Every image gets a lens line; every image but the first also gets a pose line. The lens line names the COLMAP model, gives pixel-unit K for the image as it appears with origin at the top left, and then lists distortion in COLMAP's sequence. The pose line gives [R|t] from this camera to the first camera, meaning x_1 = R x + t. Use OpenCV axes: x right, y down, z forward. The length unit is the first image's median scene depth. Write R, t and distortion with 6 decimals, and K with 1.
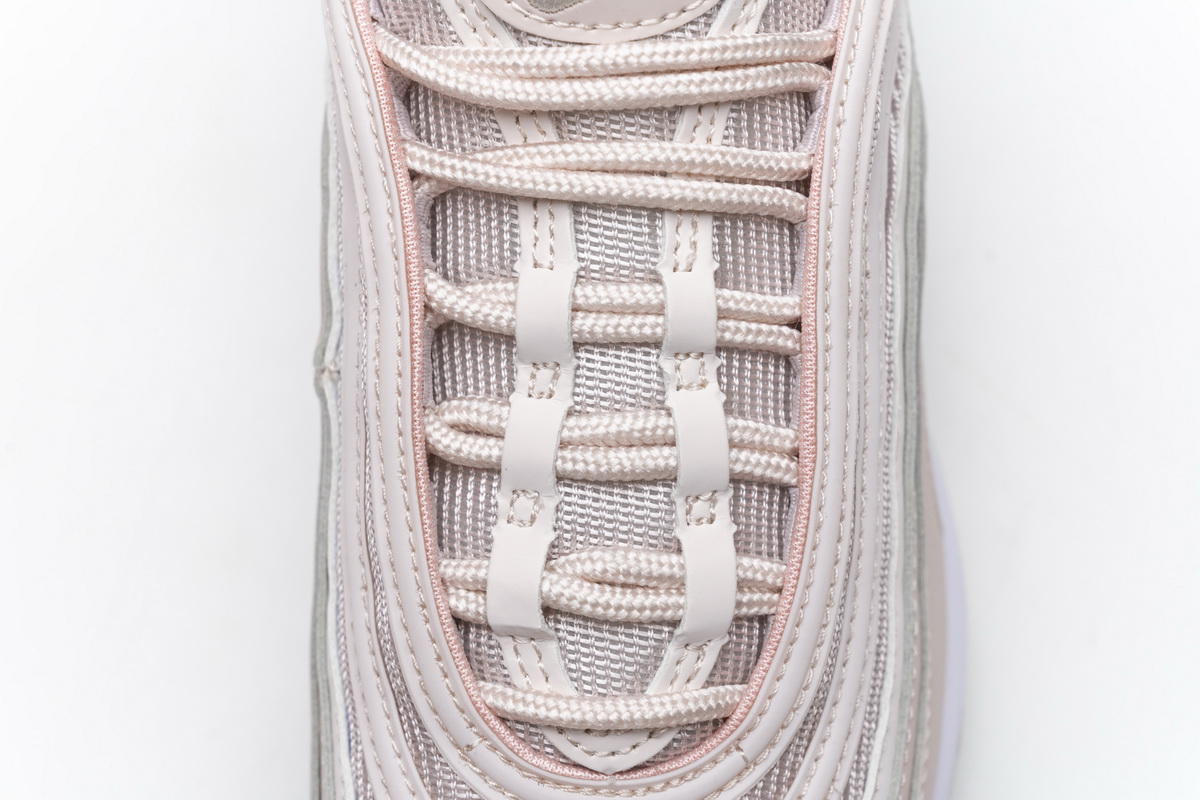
lens RADIAL K [[2361.5, 0, 591.0], [0, 2361.5, 392.8], [0, 0, 1]] dist [-0.059445, 0.000000]
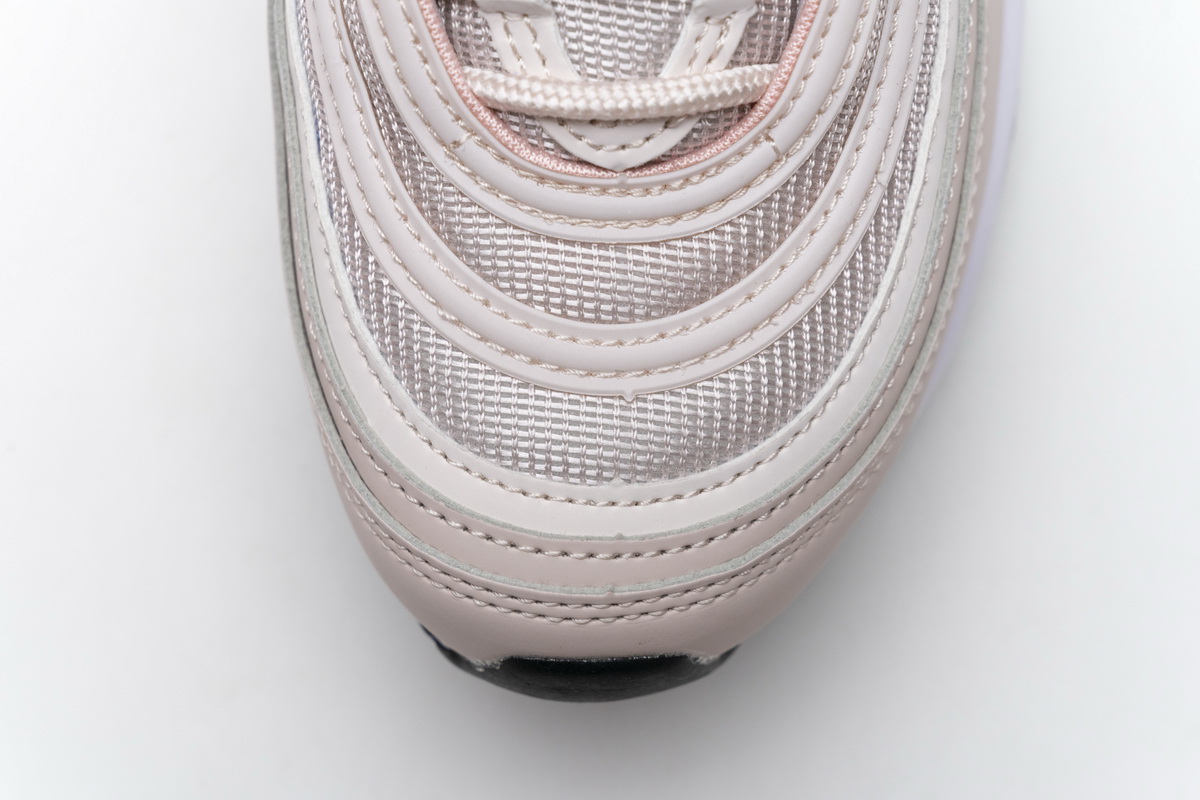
lens RADIAL K [[2361.5, 0, 602.7], [0, 2361.5, 399.6], [0, 0, 1]] dist [-0.059445, 0.000000]
pose [[0.999721, -0.023312, 0.003888, -0.003527], [0.021533, 0.966221, 0.256812, 0.020295], [-0.009743, -0.256657, 0.966453, 0.141545]]
